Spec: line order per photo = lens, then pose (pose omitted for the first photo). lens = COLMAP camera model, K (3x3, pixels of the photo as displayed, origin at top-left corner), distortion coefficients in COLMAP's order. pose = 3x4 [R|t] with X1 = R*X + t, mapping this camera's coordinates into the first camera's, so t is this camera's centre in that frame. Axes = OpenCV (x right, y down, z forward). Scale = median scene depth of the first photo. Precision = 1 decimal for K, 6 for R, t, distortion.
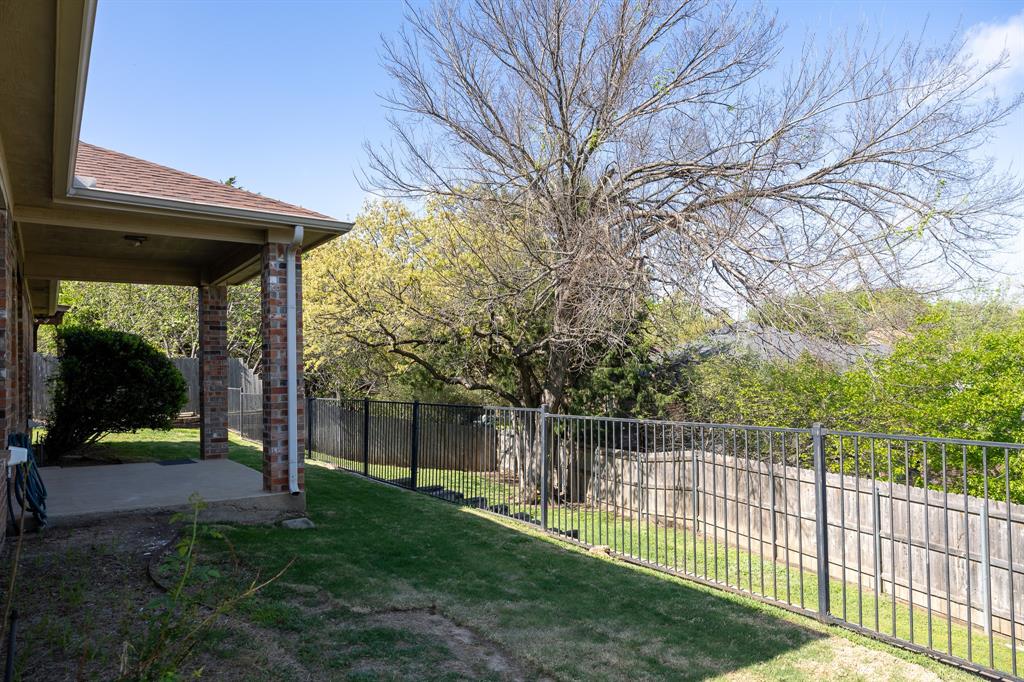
lens RADIAL K [[694.4, 0, 512.8], [0, 694.4, 338.9], [0, 0, 1]] dist [0.009996, 0.003311]
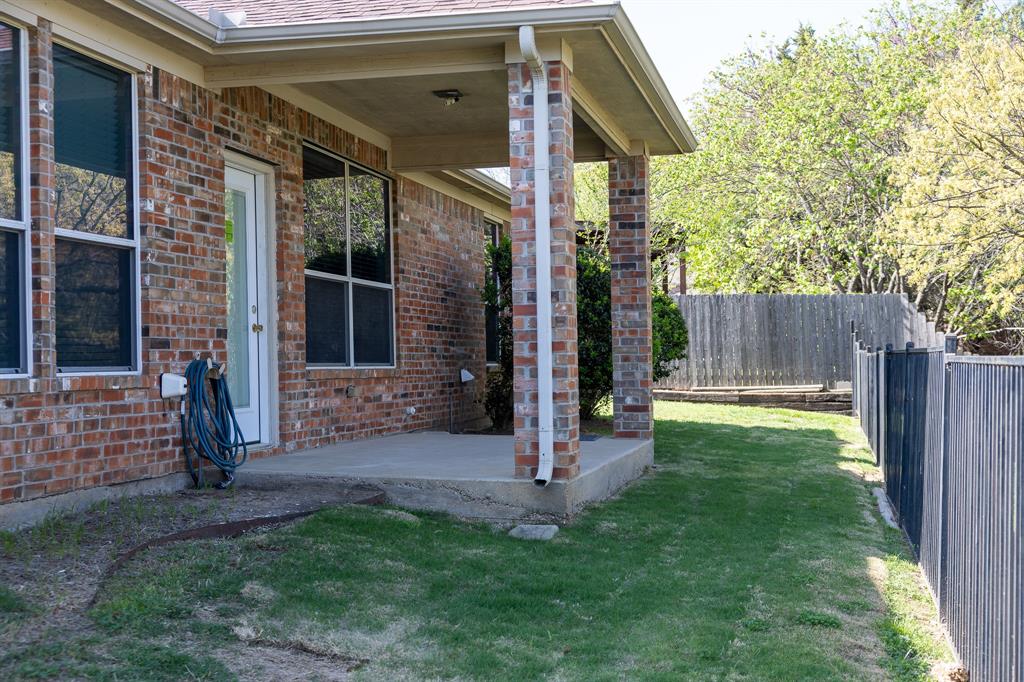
lens RADIAL K [[1234.8, 0, 512.0], [0, 1234.8, 339.7], [0, 0, 1]] dist [-0.005430, 0.000000]
pose [[0.667928, 0.005183, -0.744207, 0.444748], [0.031229, 0.998900, 0.034984, 0.061644], [0.743570, -0.046608, 0.667032, 0.278454]]
